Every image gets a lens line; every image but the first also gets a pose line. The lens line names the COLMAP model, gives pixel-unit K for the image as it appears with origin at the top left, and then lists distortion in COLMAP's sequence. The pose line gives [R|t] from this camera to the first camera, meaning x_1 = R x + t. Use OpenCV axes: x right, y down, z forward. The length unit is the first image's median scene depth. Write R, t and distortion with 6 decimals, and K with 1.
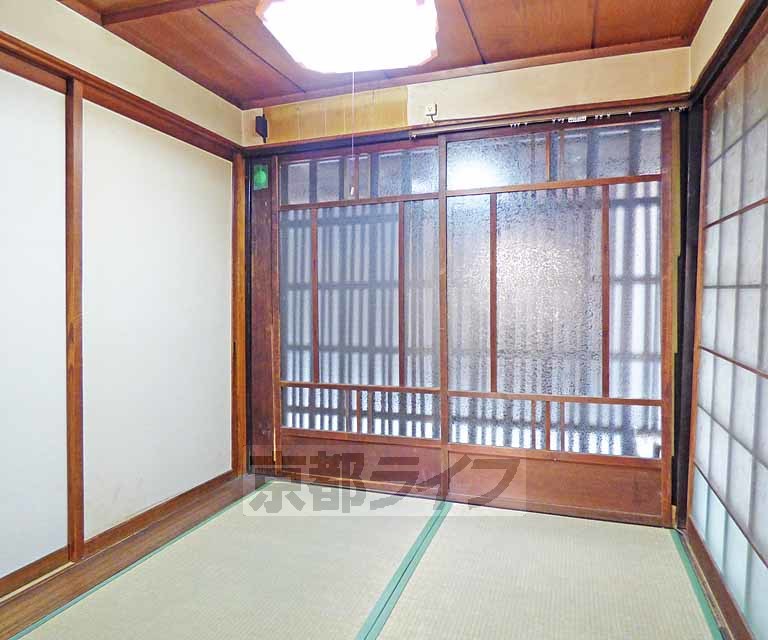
lens RADIAL K [[520.5, 0, 383.7], [0, 520.5, 322.1], [0, 0, 1]] dist [-0.004655, -0.011750]
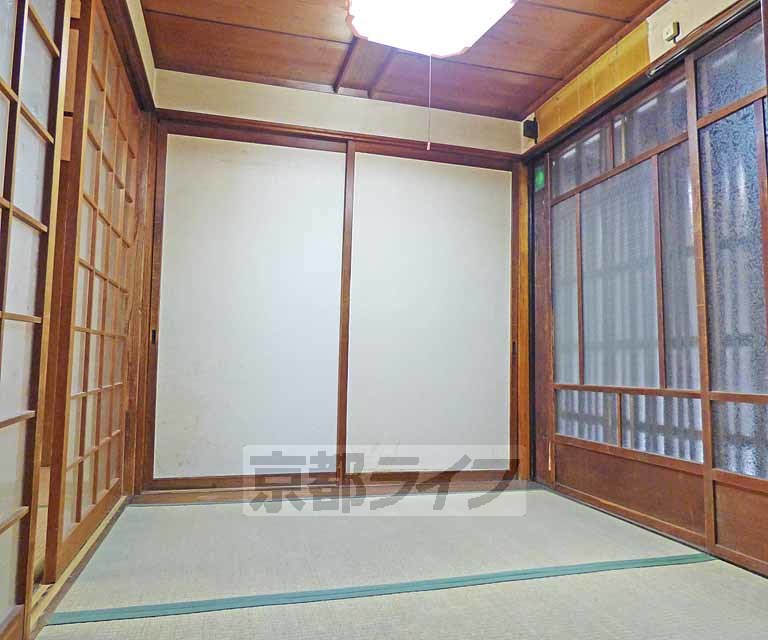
lens RADIAL K [[520.5, 0, 350.2], [0, 520.5, 317.8], [0, 0, 1]] dist [-0.004655, -0.011750]
pose [[0.539788, -0.057873, -0.839809, 0.408657], [-0.055558, 0.993010, -0.104141, 0.118998], [0.839965, 0.102872, 0.532800, 0.189567]]
